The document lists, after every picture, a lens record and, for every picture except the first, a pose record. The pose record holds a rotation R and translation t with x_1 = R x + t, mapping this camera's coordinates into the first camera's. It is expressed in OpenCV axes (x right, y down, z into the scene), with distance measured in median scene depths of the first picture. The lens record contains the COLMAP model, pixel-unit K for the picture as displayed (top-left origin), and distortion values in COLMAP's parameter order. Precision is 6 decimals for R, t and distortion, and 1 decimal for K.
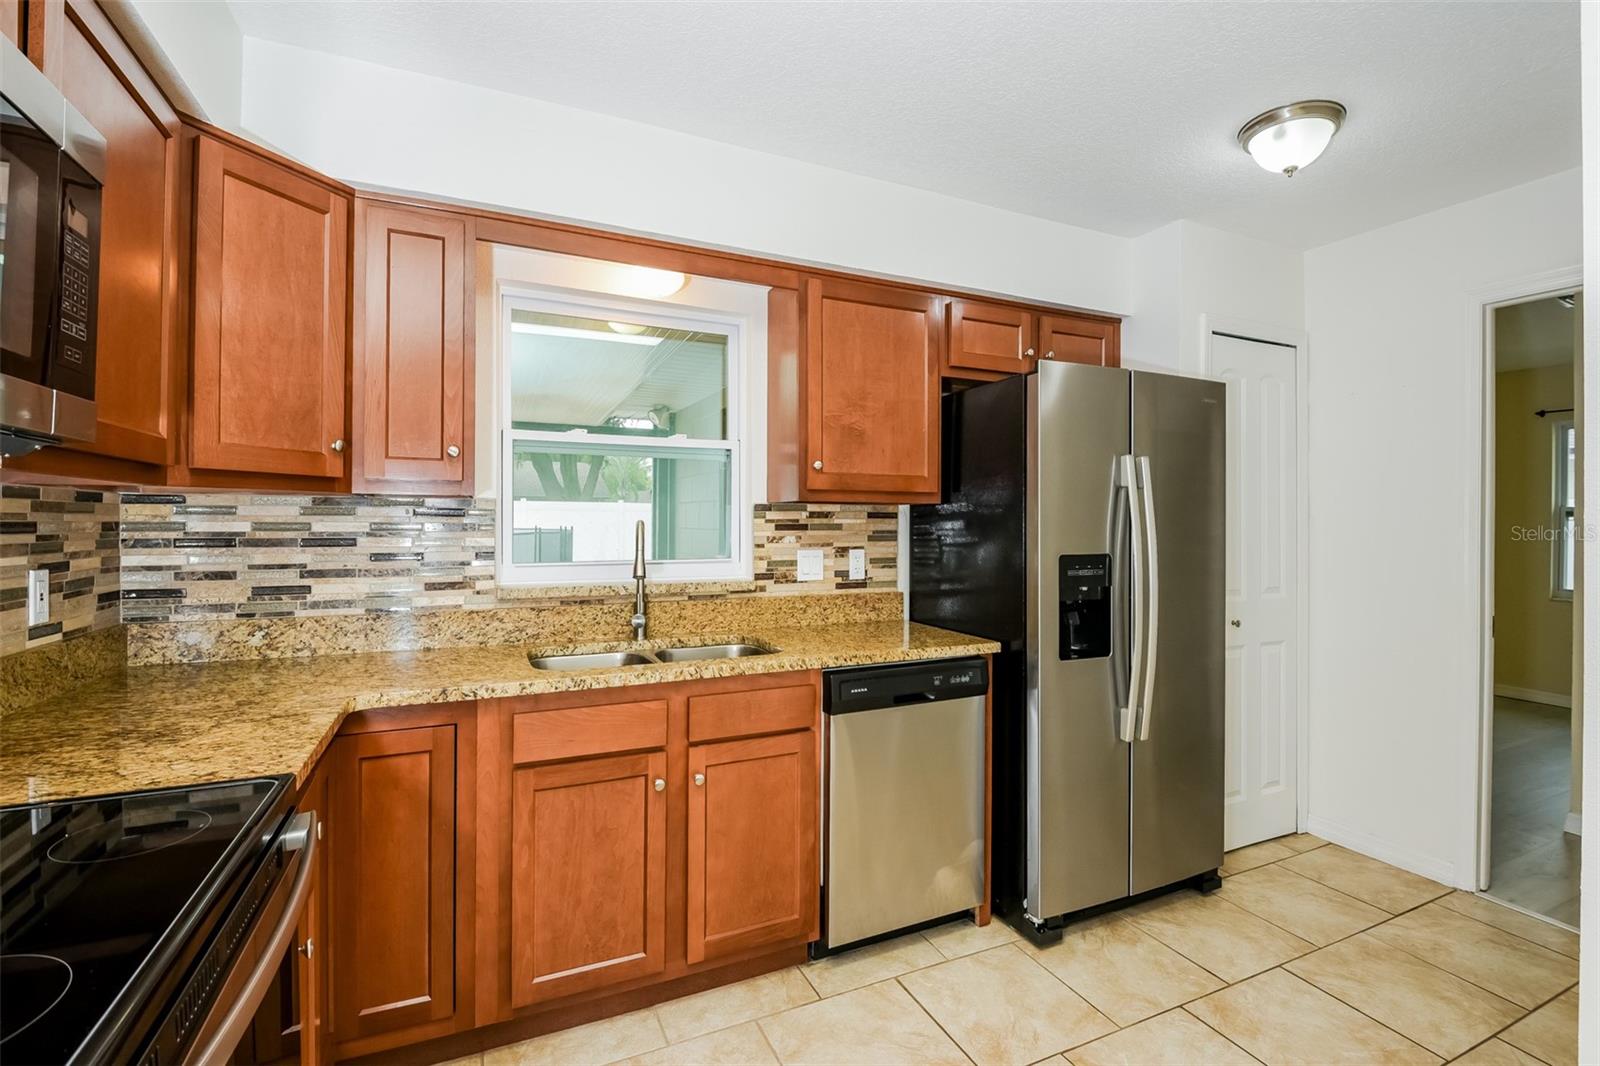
lens RADIAL K [[702.9, 0, 807.0], [0, 702.9, 518.1], [0, 0, 1]] dist [0.029410, -0.017773]
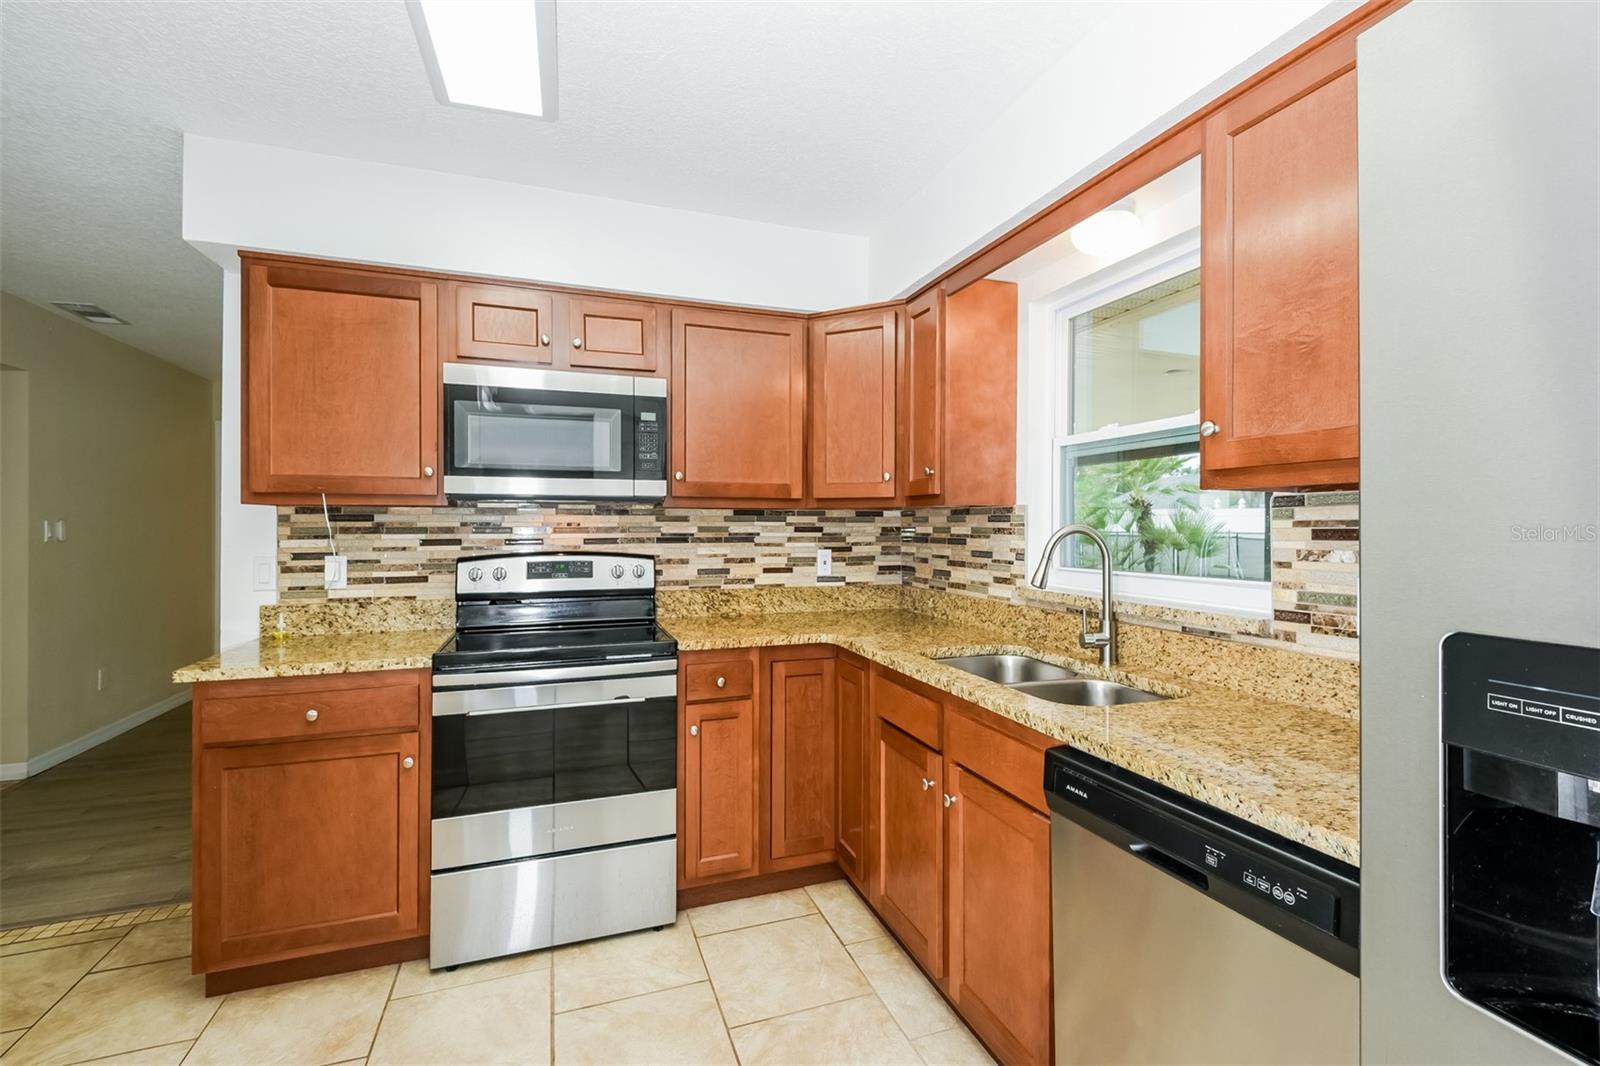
lens RADIAL K [[702.9, 0, 807.0], [0, 702.9, 518.1], [0, 0, 1]] dist [0.029410, -0.017773]
pose [[-0.083600, -0.015569, -0.996378, 0.727621], [0.004890, 0.999859, -0.016034, 0.008994], [0.996487, -0.006213, -0.083512, 0.810924]]
